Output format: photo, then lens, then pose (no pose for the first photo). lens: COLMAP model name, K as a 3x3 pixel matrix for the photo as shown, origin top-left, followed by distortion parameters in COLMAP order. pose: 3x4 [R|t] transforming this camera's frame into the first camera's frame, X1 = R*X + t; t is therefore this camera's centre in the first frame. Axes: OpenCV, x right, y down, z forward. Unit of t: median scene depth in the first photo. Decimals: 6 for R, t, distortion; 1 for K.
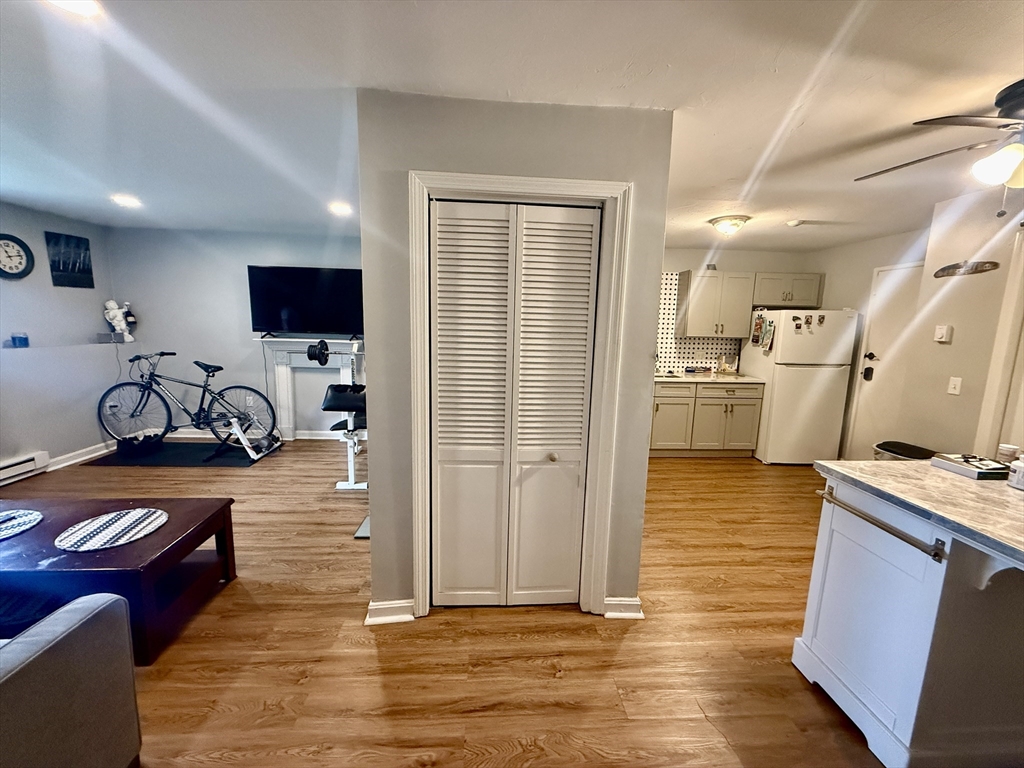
lens RADIAL K [[406.6, 0, 507.4], [0, 406.6, 382.7], [0, 0, 1]] dist [0.001157, 0.000050]
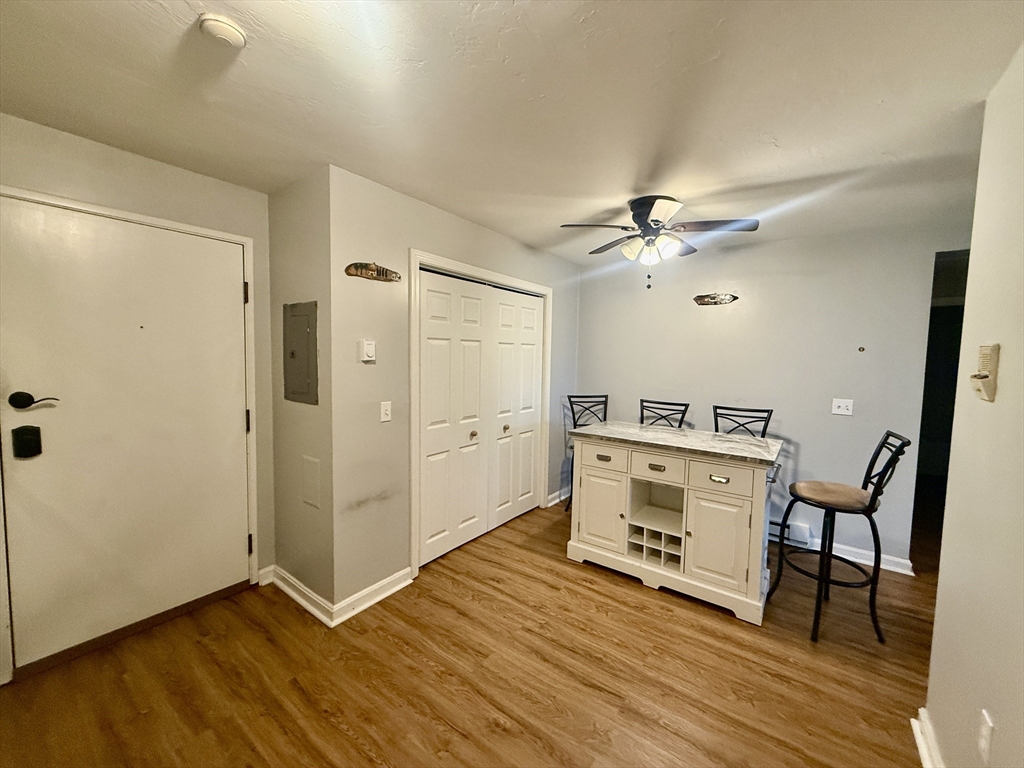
lens RADIAL K [[406.6, 0, 509.5], [0, 406.6, 383.3], [0, 0, 1]] dist [0.001157, 0.000050]
pose [[-0.765048, -0.084220, 0.638442, 0.233334], [0.054769, 0.979309, 0.194816, -0.131173], [-0.641640, 0.184011, -0.744606, 0.947904]]
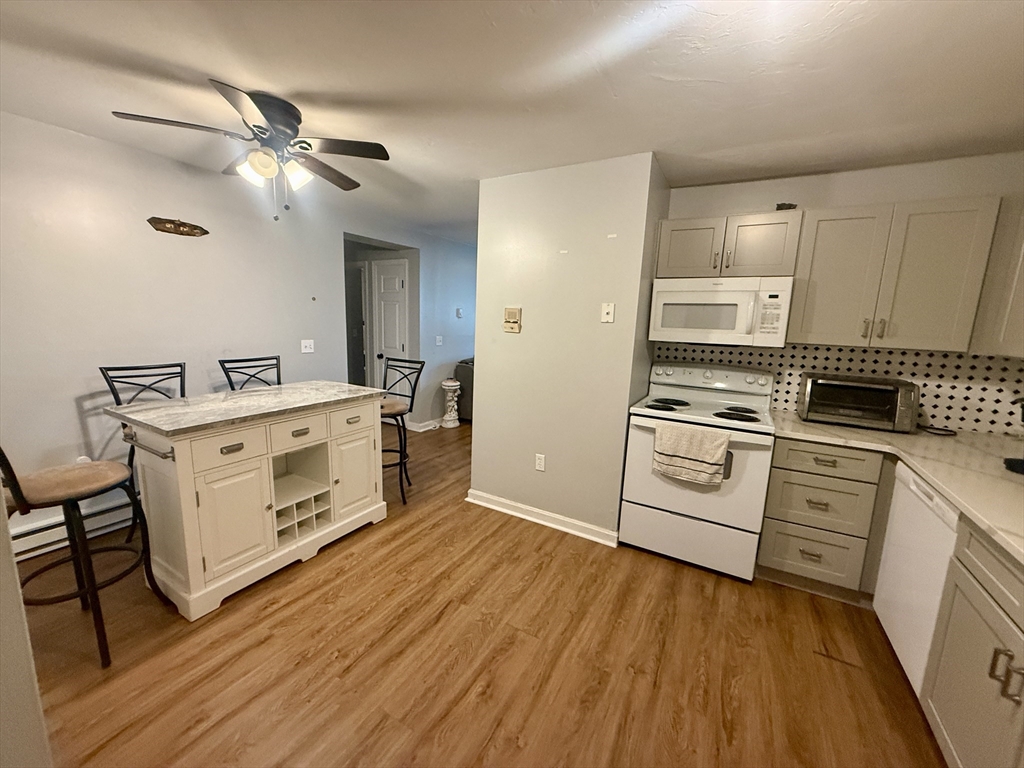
lens RADIAL K [[406.6, 0, 508.5], [0, 406.6, 384.0], [0, 0, 1]] dist [0.001157, 0.000050]
pose [[-0.545692, 0.093137, -0.832794, 0.721860], [-0.170151, 0.960787, 0.218944, -0.107006], [0.820530, 0.261176, -0.508447, 0.868081]]
